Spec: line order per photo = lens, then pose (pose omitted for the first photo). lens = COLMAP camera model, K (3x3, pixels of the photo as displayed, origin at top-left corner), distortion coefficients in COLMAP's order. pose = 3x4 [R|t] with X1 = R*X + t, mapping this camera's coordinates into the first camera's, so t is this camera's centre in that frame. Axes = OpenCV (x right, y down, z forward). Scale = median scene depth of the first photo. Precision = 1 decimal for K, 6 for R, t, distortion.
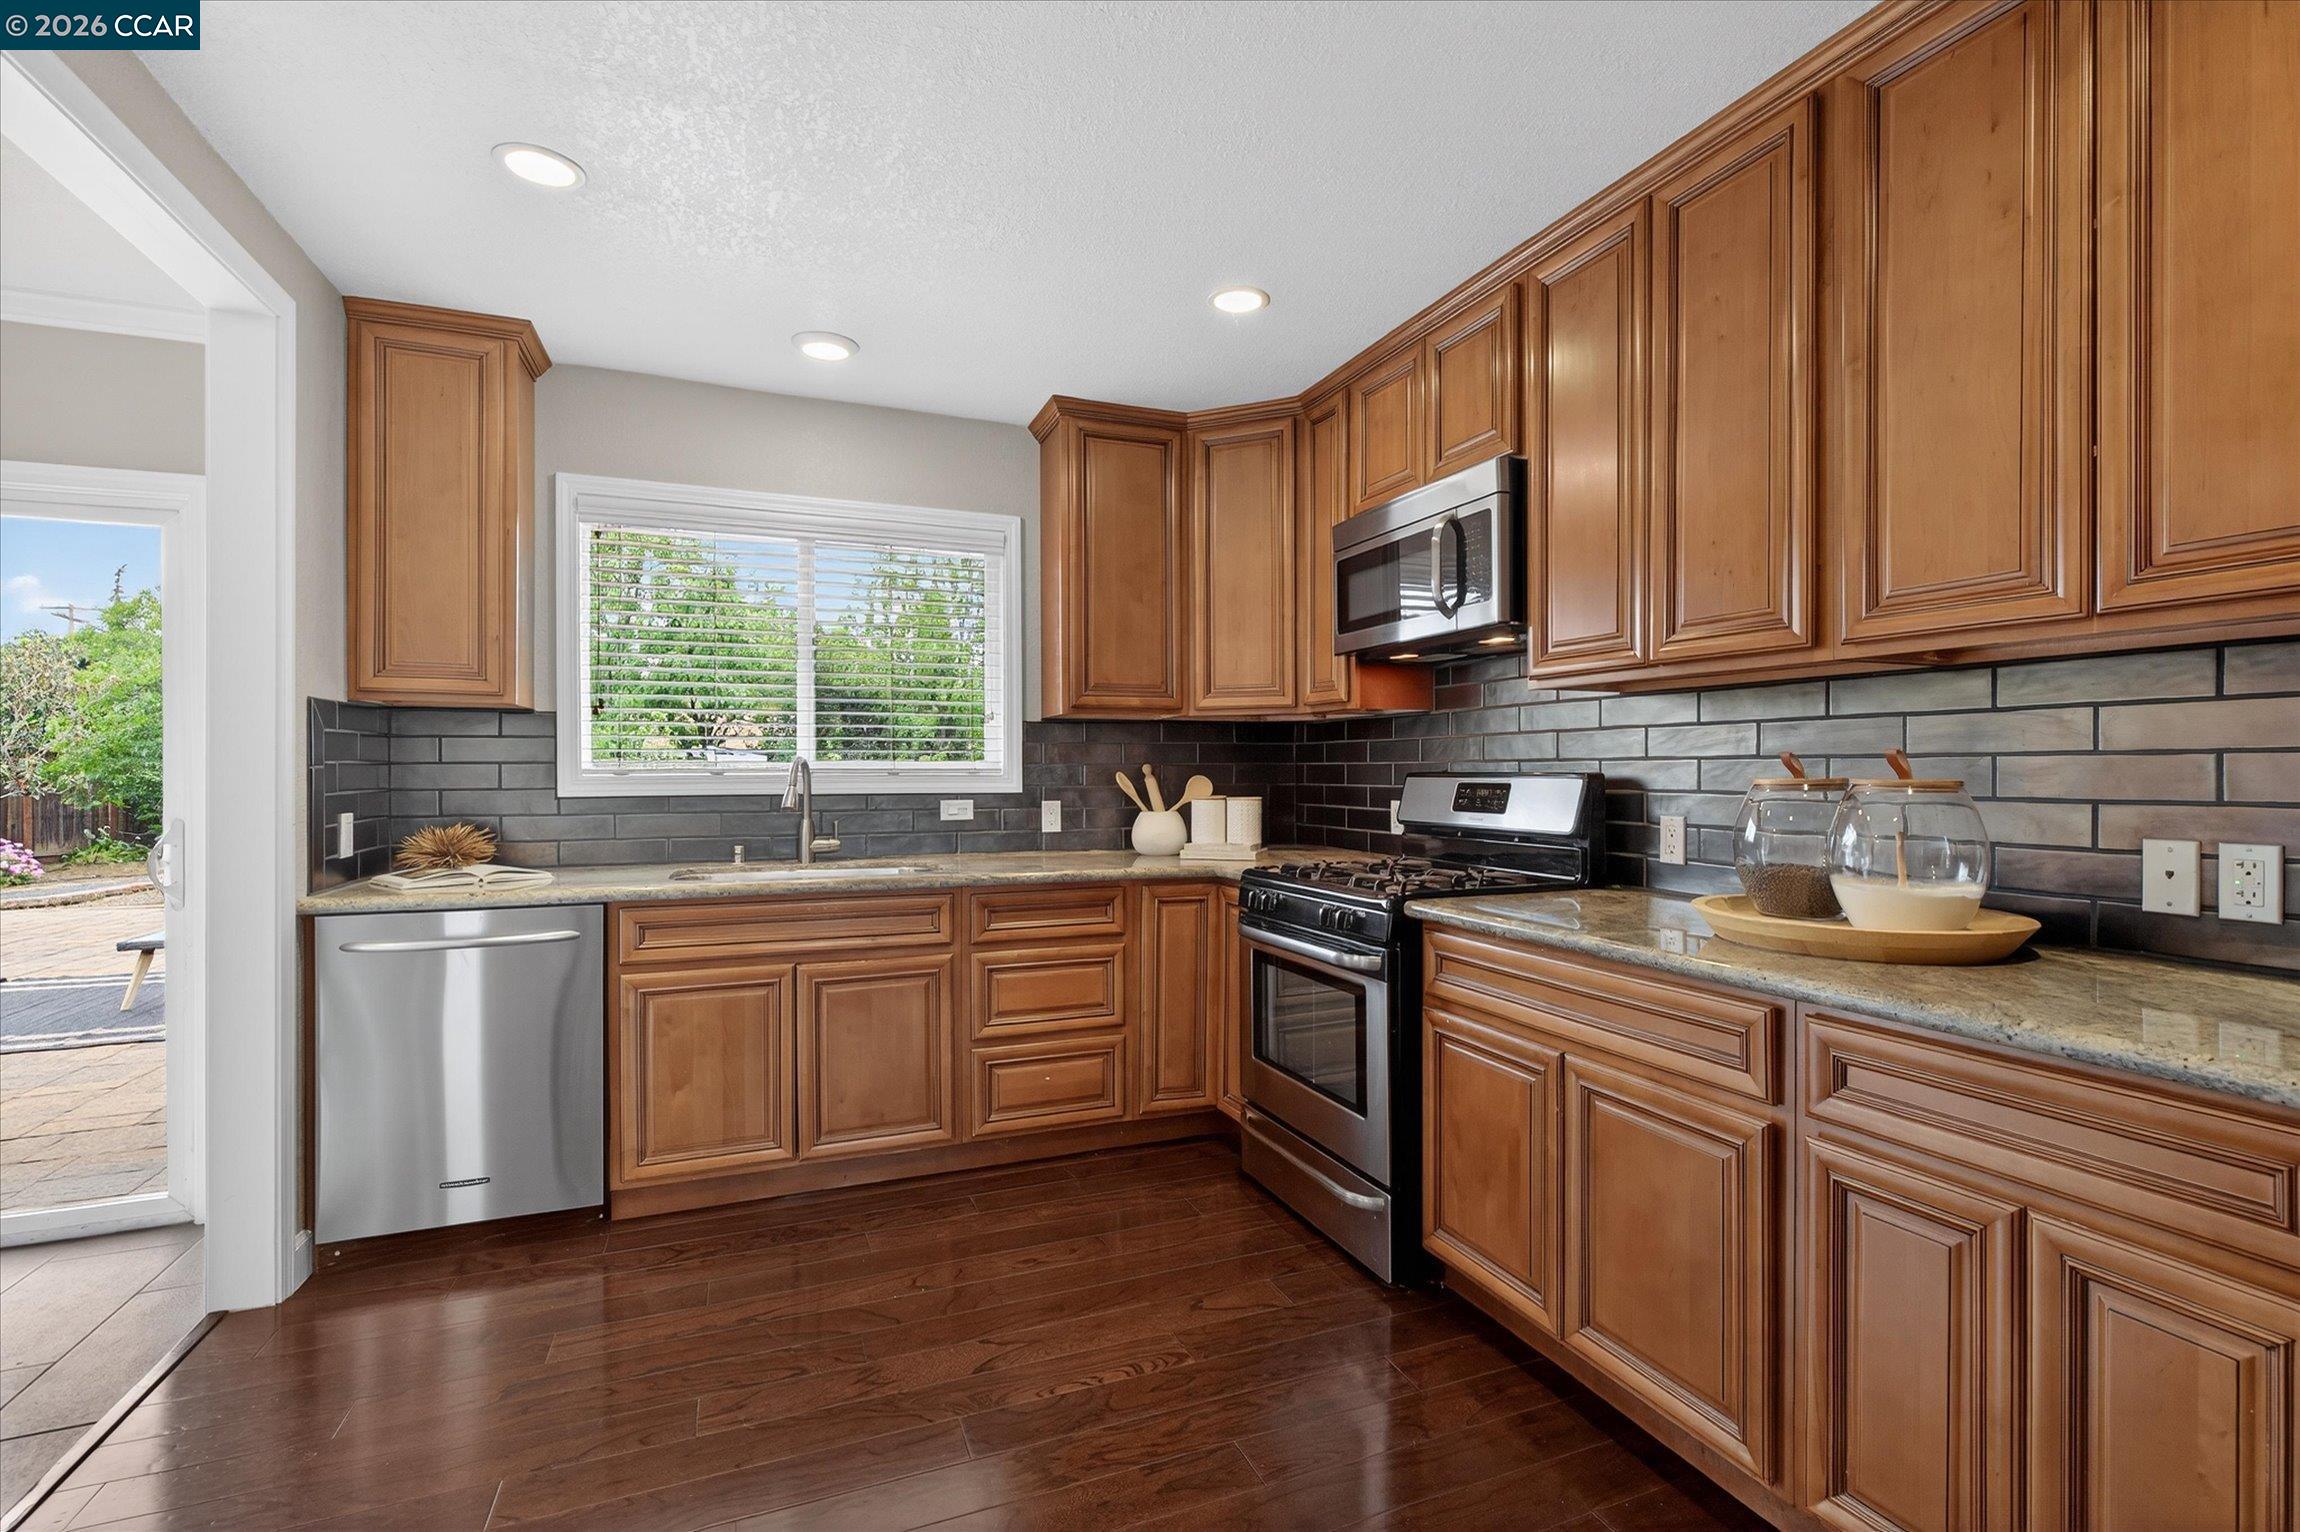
lens RADIAL K [[1040.1, 0, 1168.5], [0, 1040.1, 774.2], [0, 0, 1]] dist [-0.003655, -0.000647]
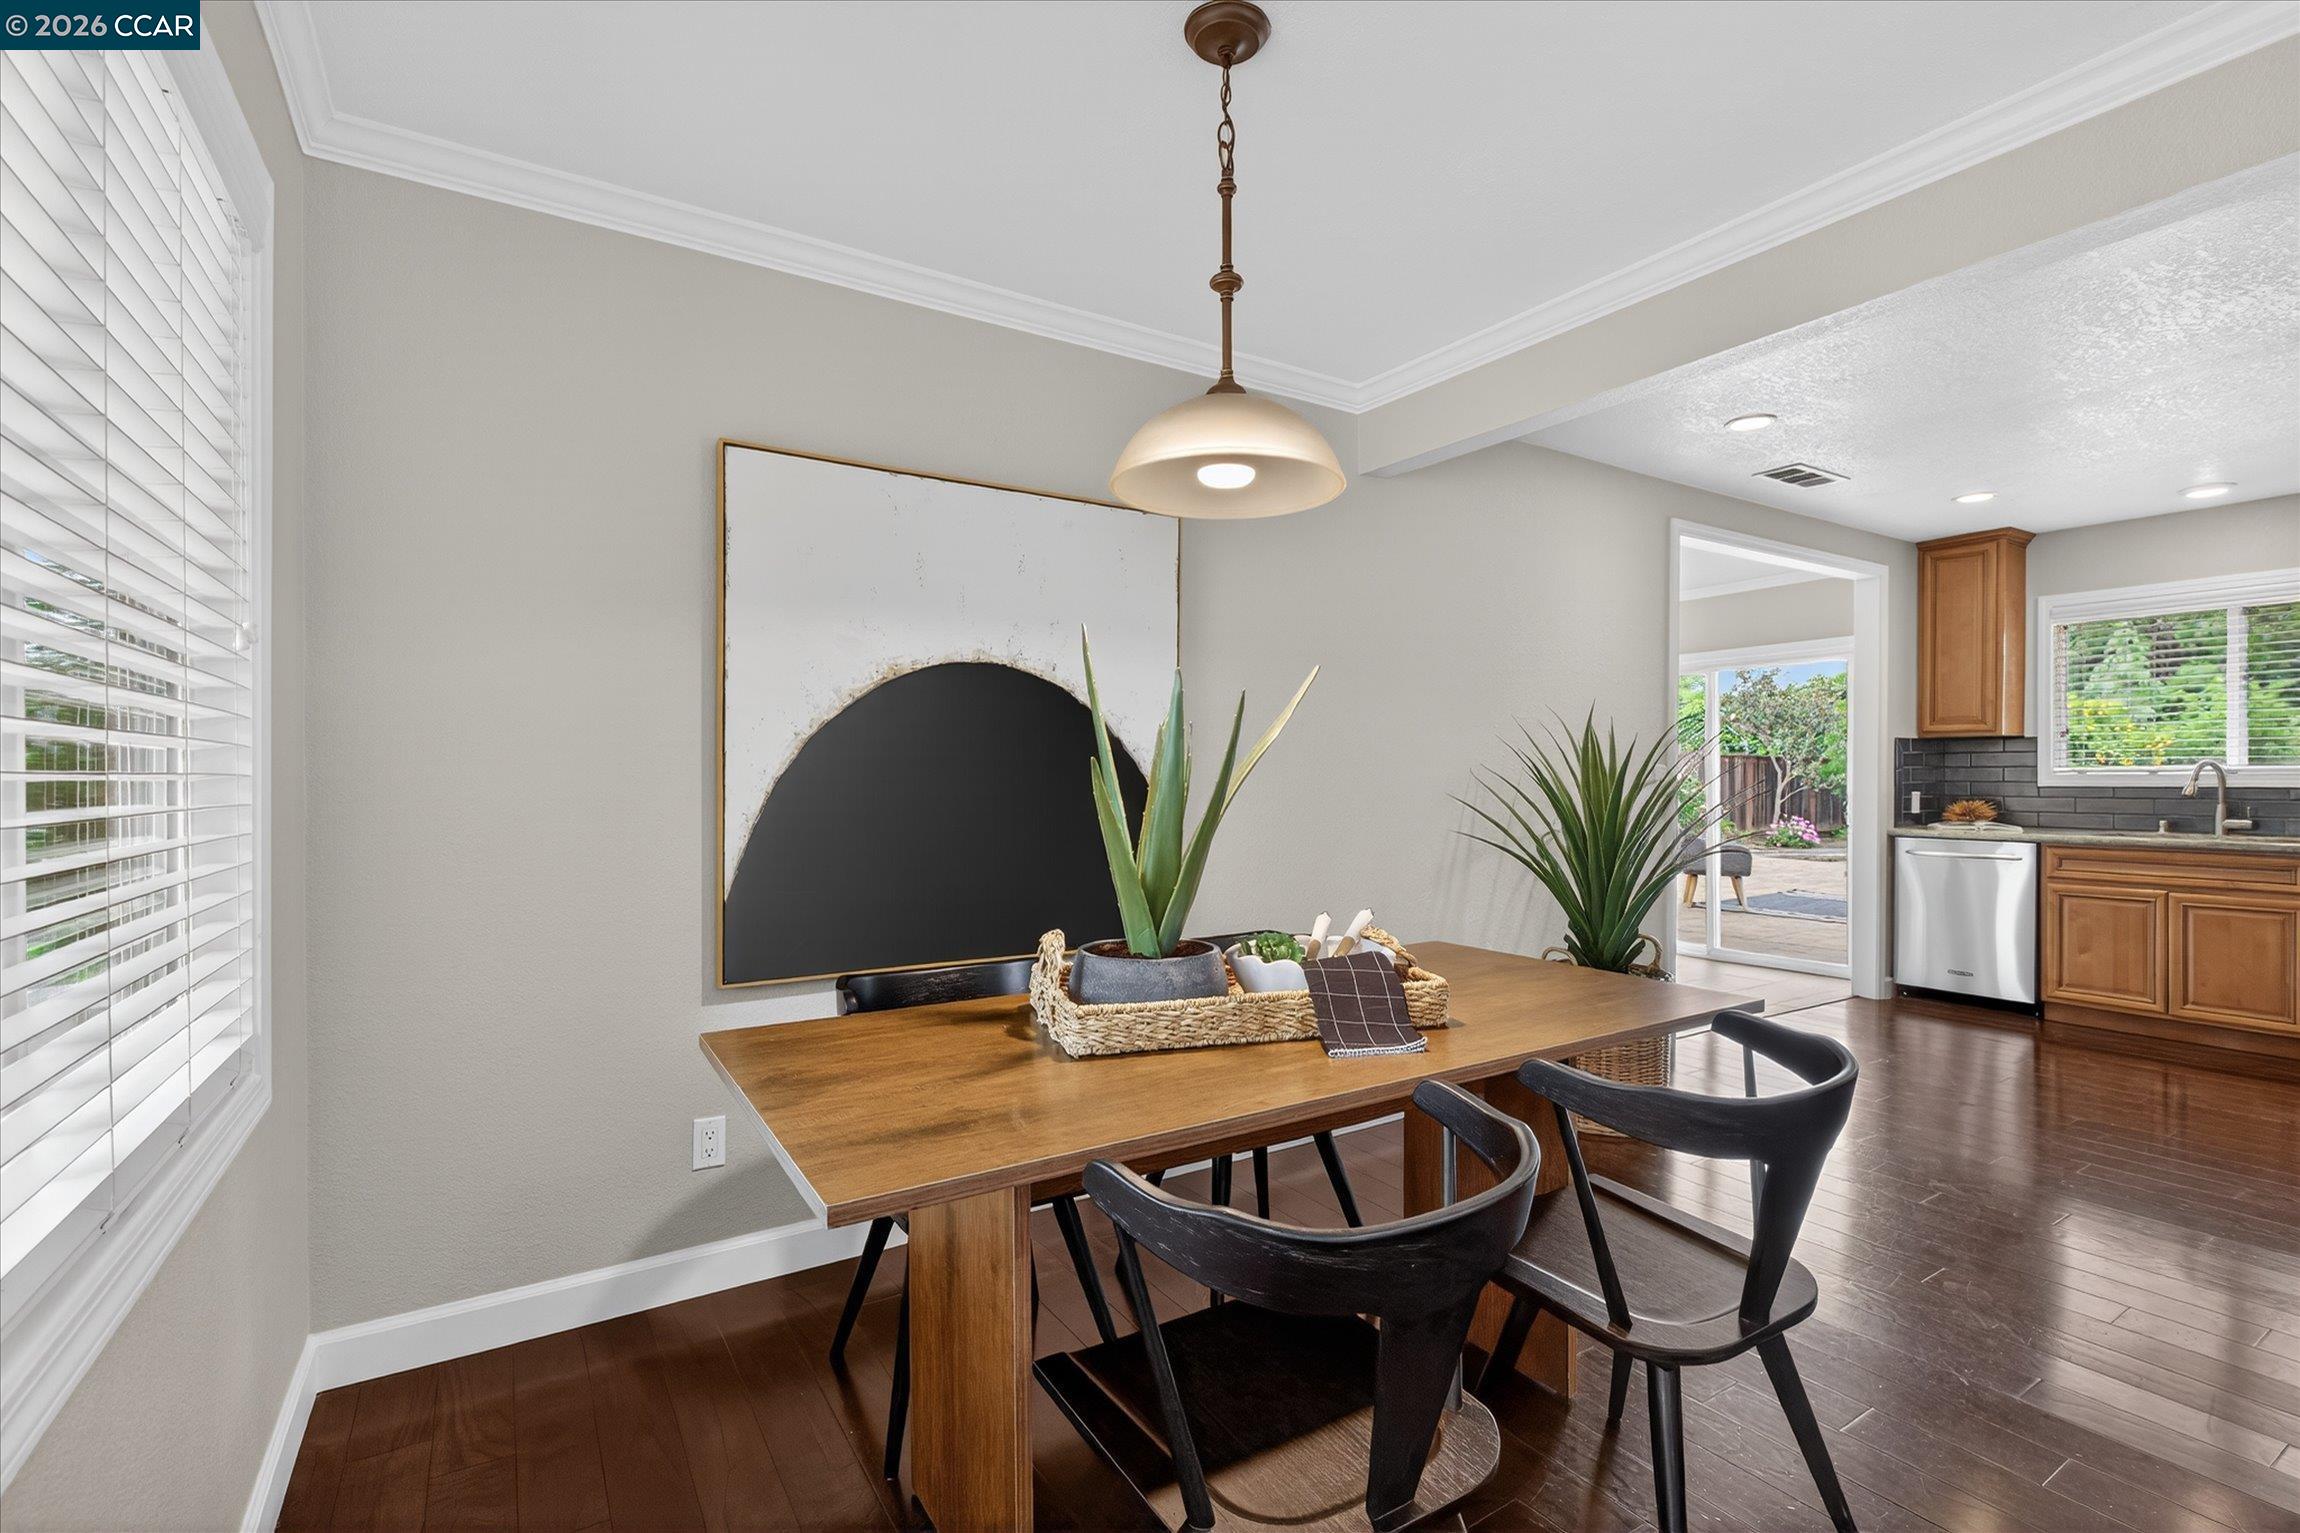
lens RADIAL K [[1040.1, 0, 1174.4], [0, 1040.1, 775.4], [0, 0, 1]] dist [-0.003655, -0.000647]
pose [[0.179571, 0.001773, -0.983743, 0.927525], [-0.001858, 0.999997, 0.001463, 0.004085], [0.983743, 0.001565, 0.179573, -0.785496]]
